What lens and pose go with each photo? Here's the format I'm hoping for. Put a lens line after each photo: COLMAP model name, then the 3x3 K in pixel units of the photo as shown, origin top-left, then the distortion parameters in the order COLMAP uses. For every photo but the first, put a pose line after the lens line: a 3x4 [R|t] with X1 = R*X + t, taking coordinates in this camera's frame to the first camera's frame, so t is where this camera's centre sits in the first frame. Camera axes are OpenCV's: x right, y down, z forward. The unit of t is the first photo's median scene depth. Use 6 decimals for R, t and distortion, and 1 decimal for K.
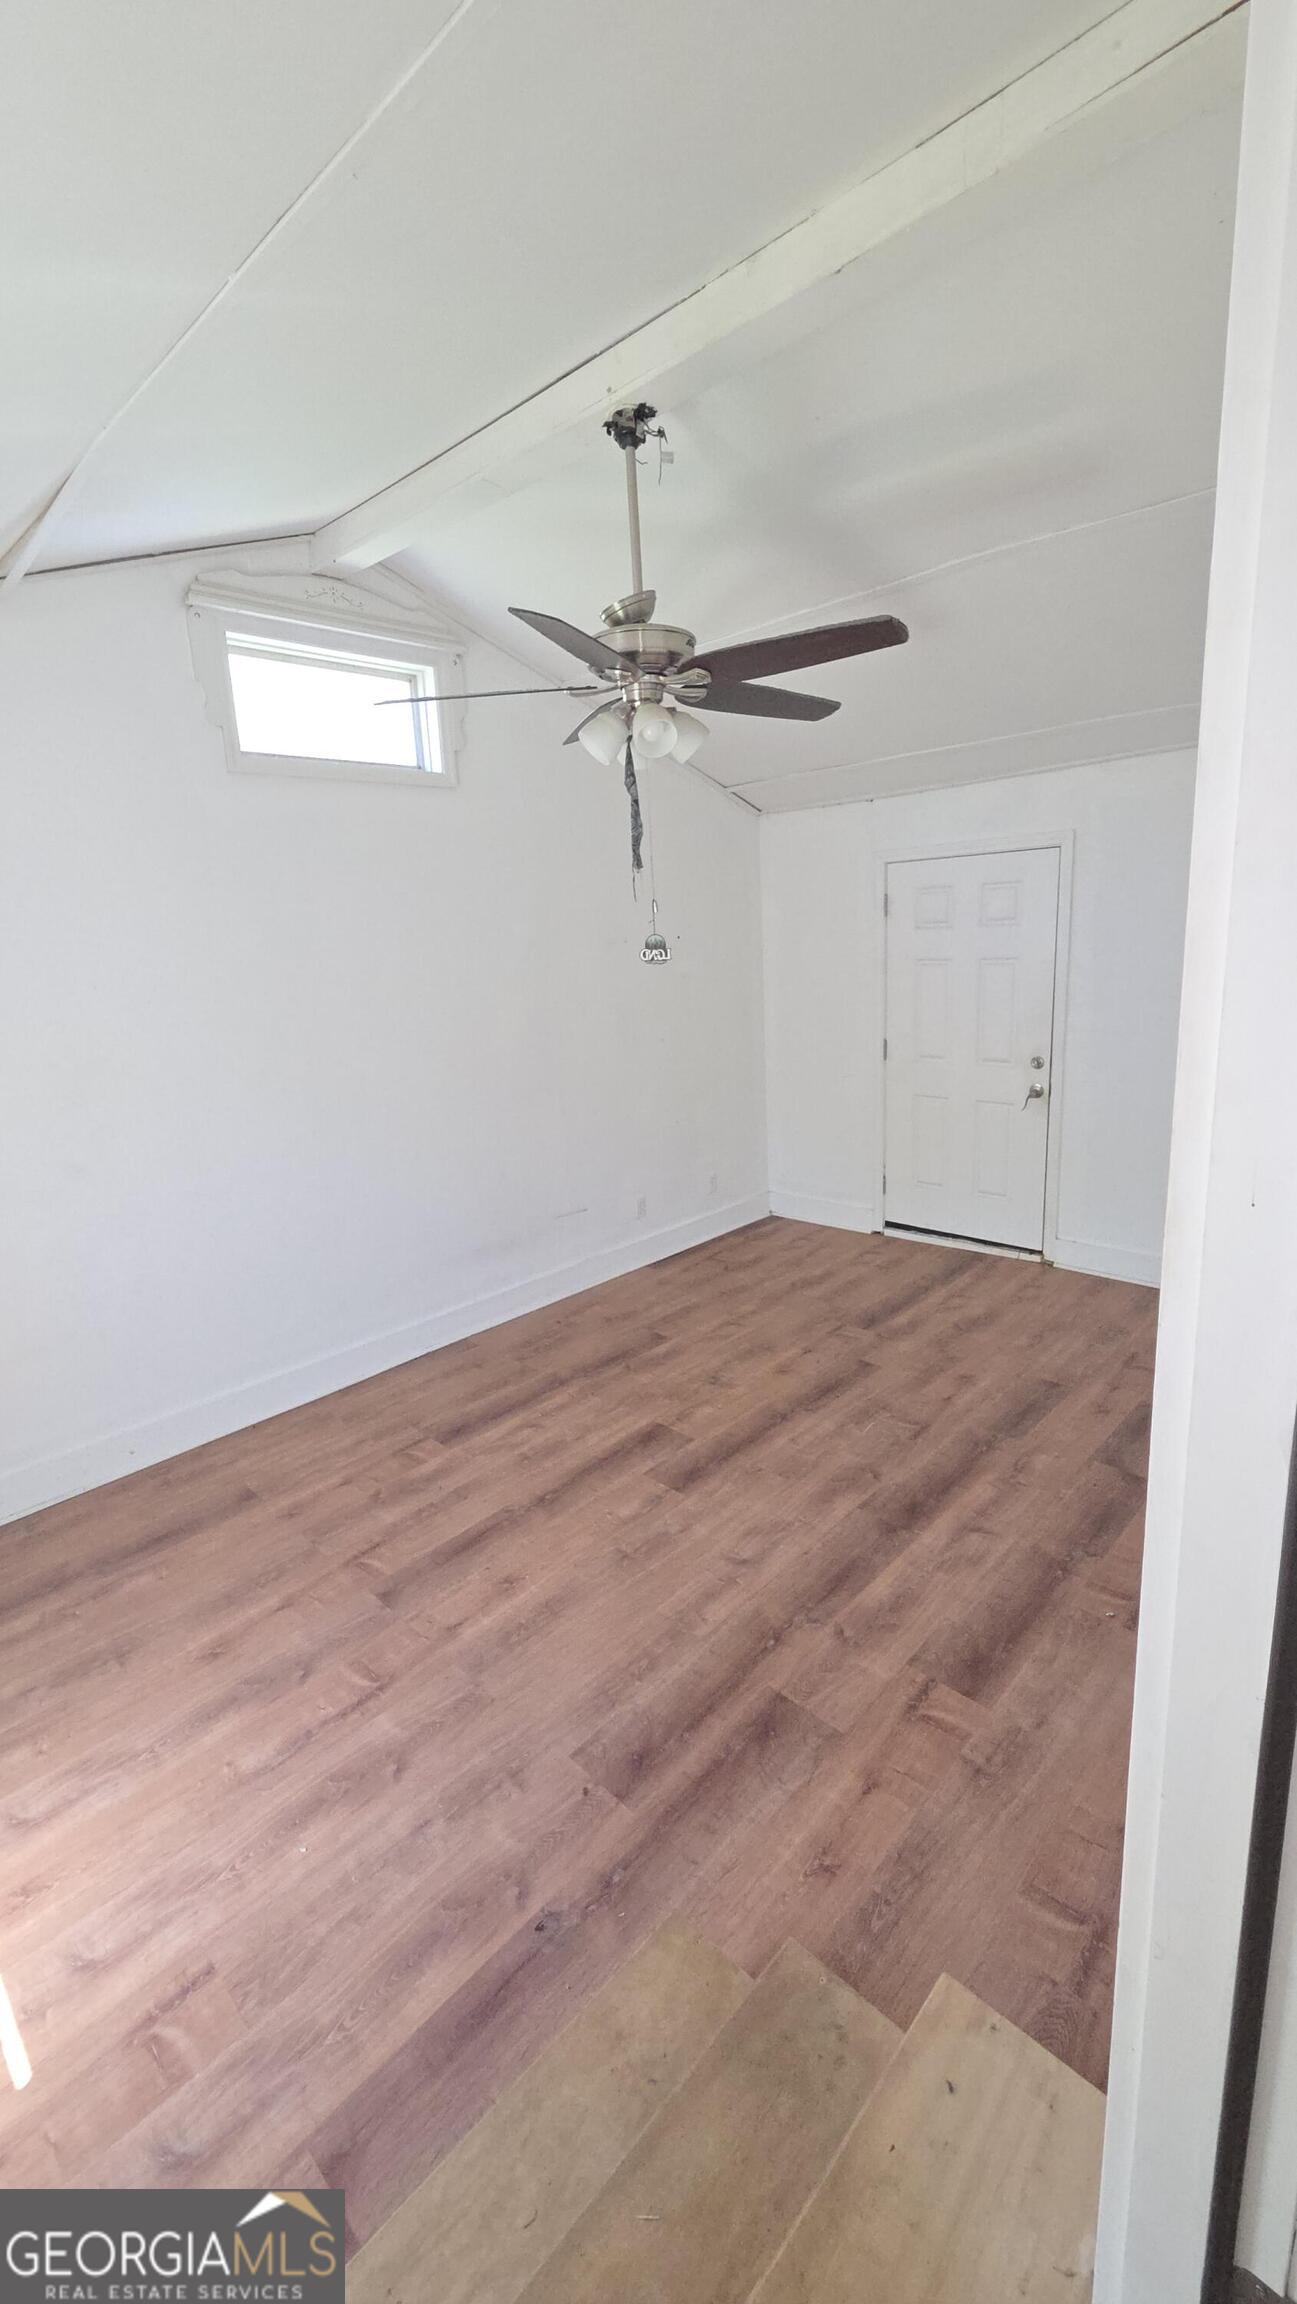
lens RADIAL K [[943.4, 0, 649.0], [0, 943.4, 1150.6], [0, 0, 1]] dist [0.005821, -0.003119]
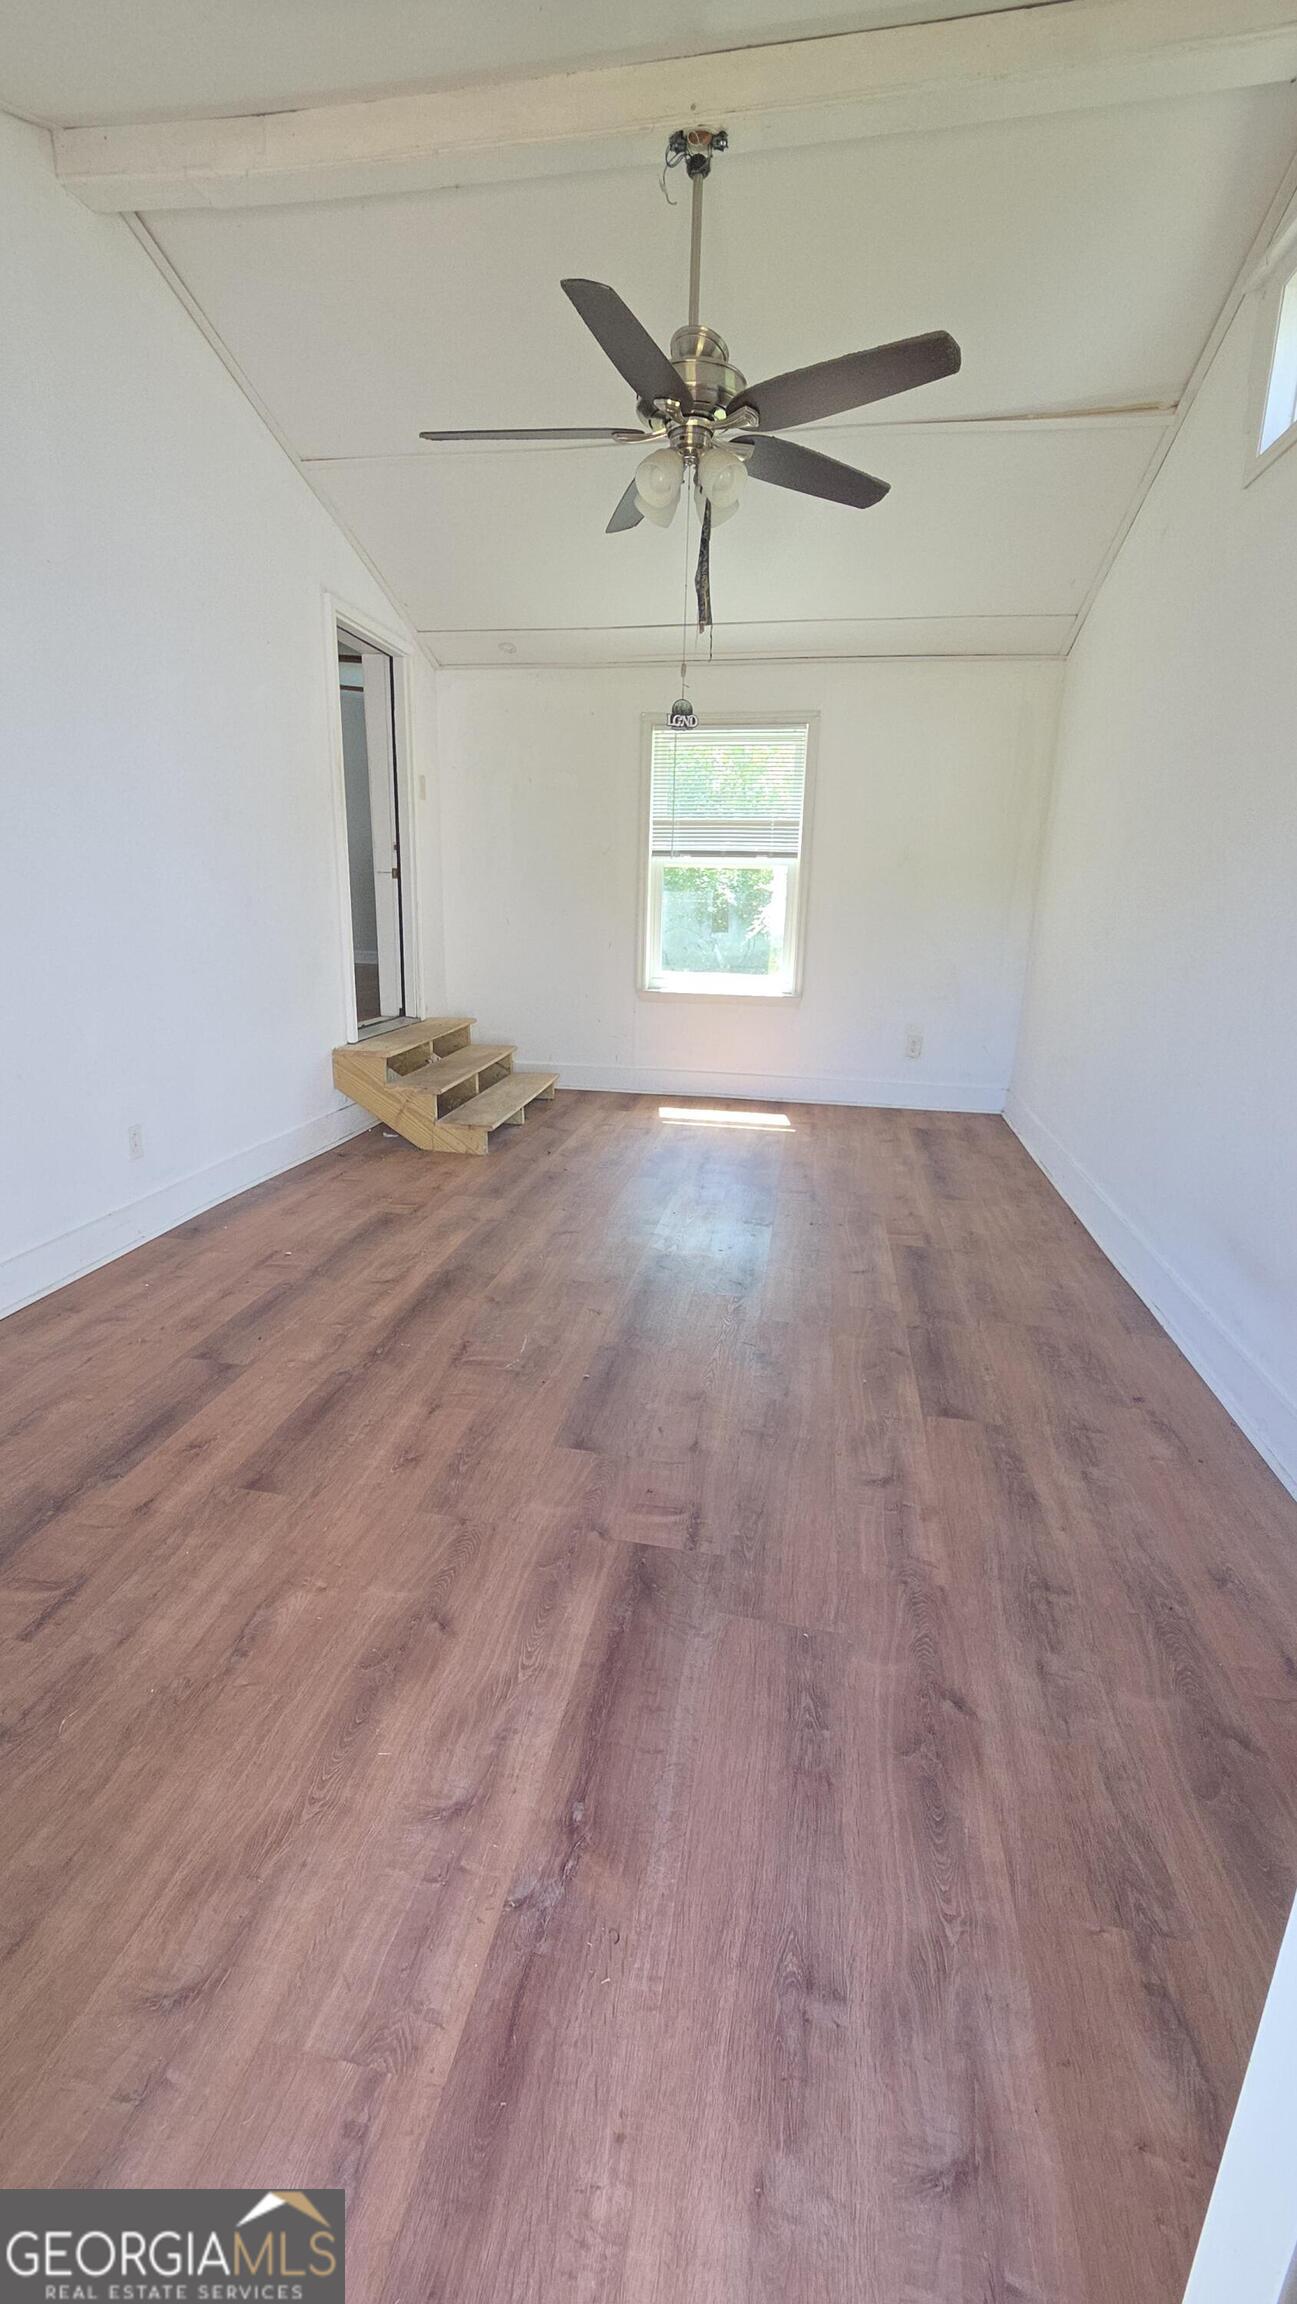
lens RADIAL K [[943.4, 0, 645.2], [0, 943.4, 1148.3], [0, 0, 1]] dist [0.005821, -0.003119]
pose [[-0.828935, 0.185396, -0.527727, 0.492401], [-0.107500, 0.873080, 0.475579, -0.214700], [0.548918, 0.450955, -0.703796, 1.418199]]
